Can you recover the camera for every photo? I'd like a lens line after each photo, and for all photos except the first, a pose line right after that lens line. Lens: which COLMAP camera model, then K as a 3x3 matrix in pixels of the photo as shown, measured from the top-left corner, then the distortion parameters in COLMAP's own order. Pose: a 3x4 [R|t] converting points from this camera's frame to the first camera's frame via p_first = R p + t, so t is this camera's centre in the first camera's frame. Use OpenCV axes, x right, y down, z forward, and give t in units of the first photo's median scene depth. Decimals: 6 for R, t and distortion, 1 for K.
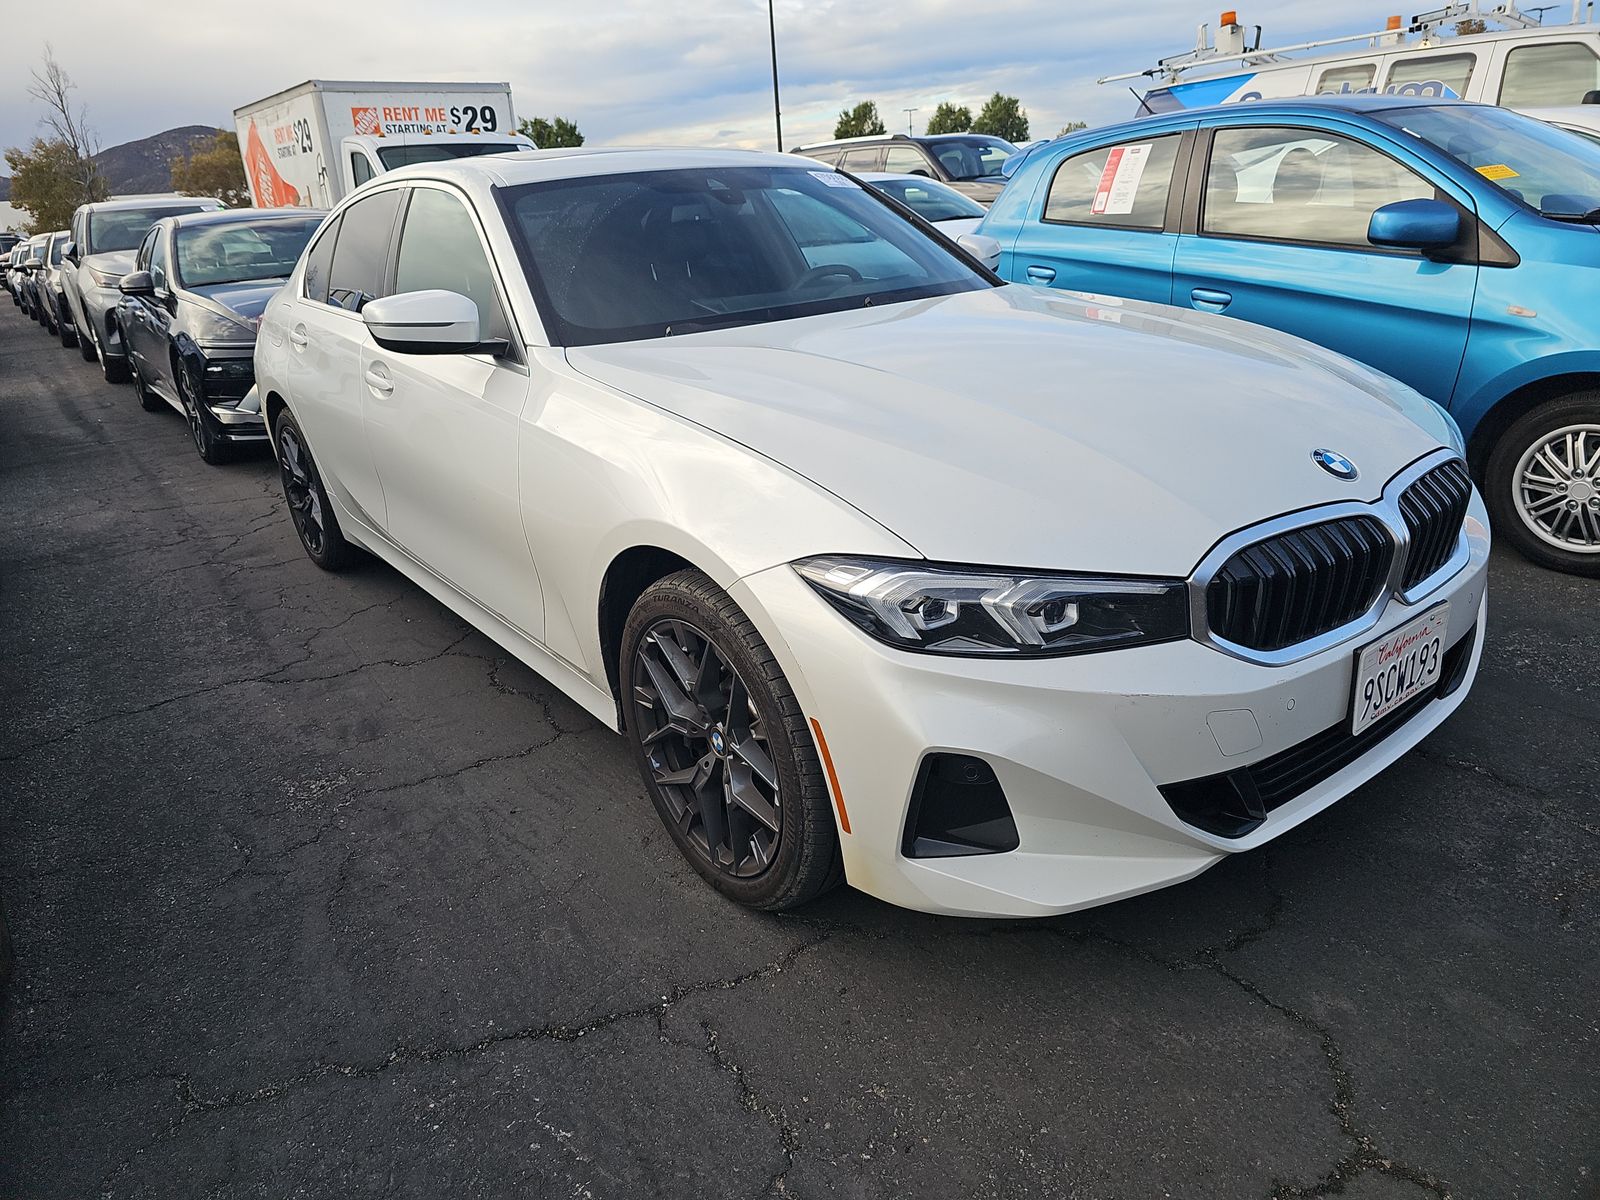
lens RADIAL K [[1058.6, 0, 799.8], [0, 1058.6, 591.6], [0, 0, 1]] dist [0.051232, -0.046735]
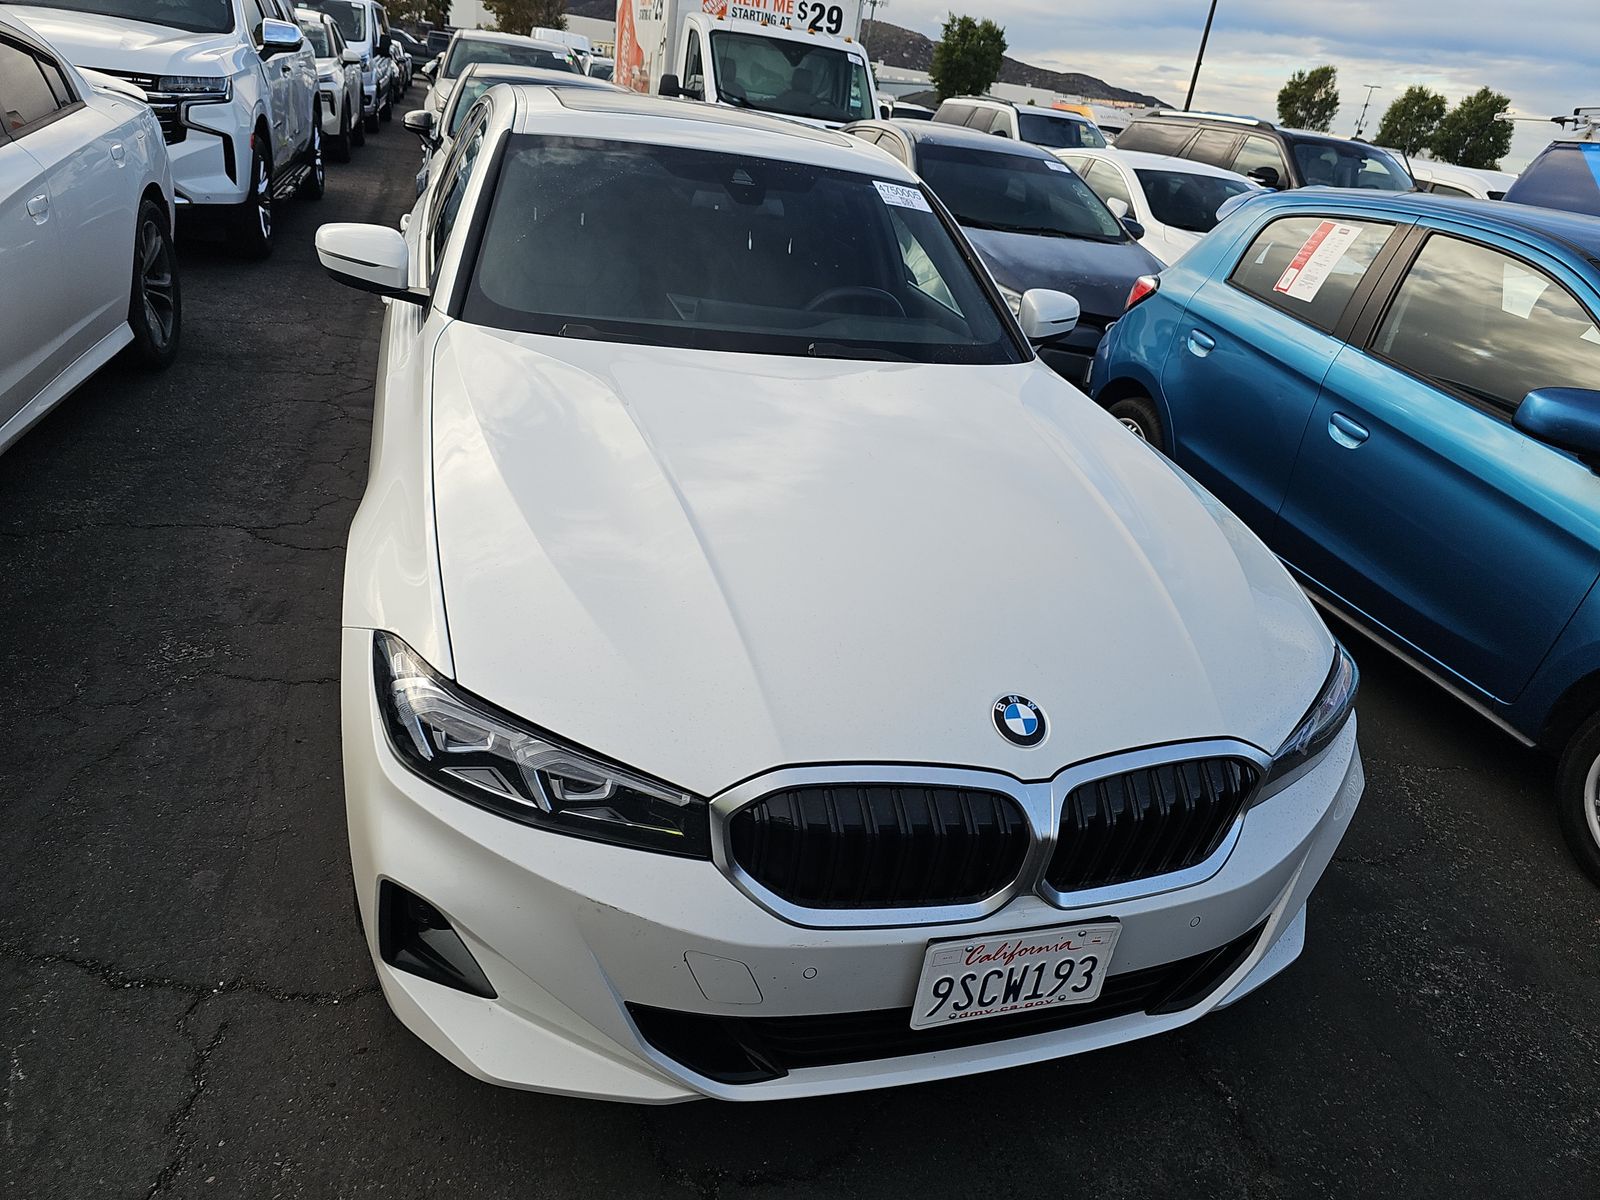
lens RADIAL K [[1059.8, 0, 800.0], [0, 1059.8, 600.0], [0, 0, 1]] dist [0.049168, -0.043580]
pose [[0.919282, 0.318426, -0.231356, 0.215976], [-0.299914, 0.947347, 0.112185, -0.107065], [0.254897, -0.033743, 0.966379, 0.067389]]
